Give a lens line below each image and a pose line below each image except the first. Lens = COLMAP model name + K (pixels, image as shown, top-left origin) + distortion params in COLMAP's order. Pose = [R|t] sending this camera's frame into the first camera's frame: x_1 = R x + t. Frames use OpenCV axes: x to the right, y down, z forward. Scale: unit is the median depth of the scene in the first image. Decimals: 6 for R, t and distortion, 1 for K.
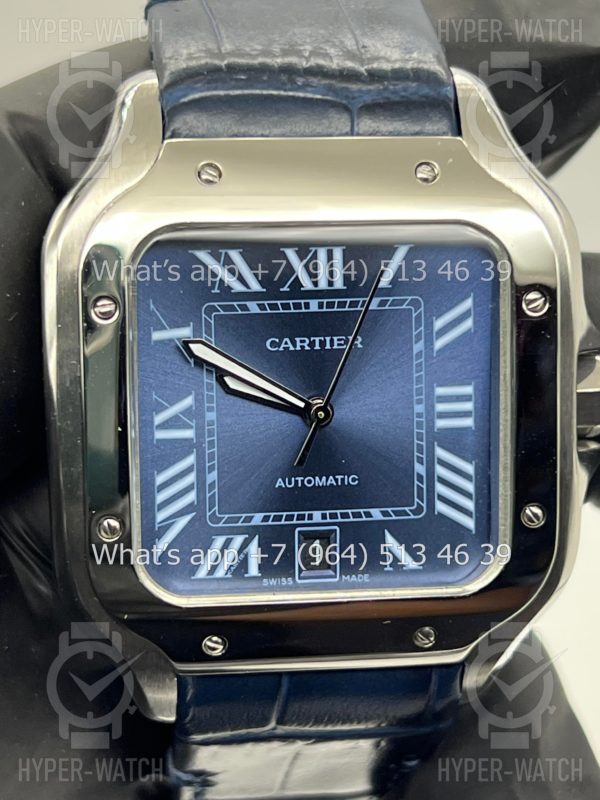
lens RADIAL K [[1831.9, 0, 295.9], [0, 1831.9, 395.8], [0, 0, 1]] dist [0.256871, 0.000000]
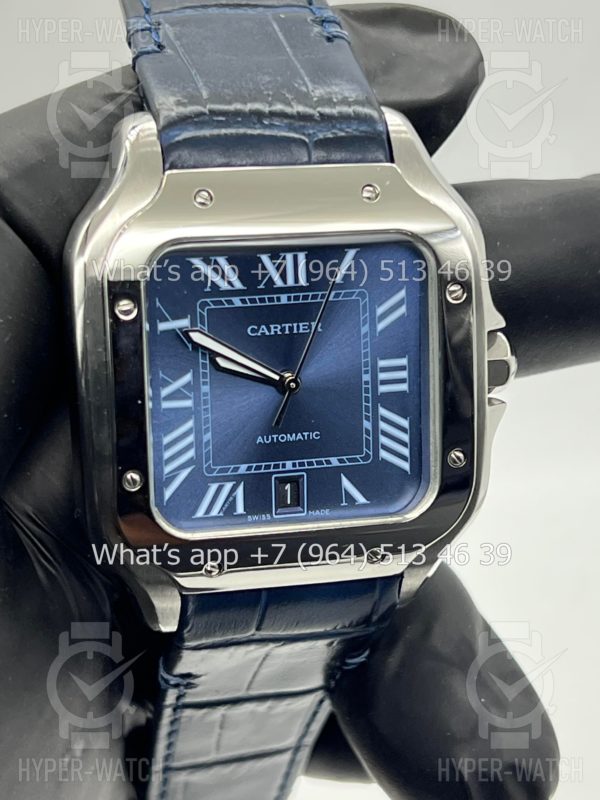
lens RADIAL K [[1974.1, 0, 303.6], [0, 1974.1, 403.6], [0, 0, 1]] dist [0.274601, 0.000000]
pose [[0.991657, -0.032020, 0.124866, -0.148246], [0.027826, 0.998993, 0.035187, -0.024529], [-0.125867, -0.031419, 0.991550, -0.354385]]
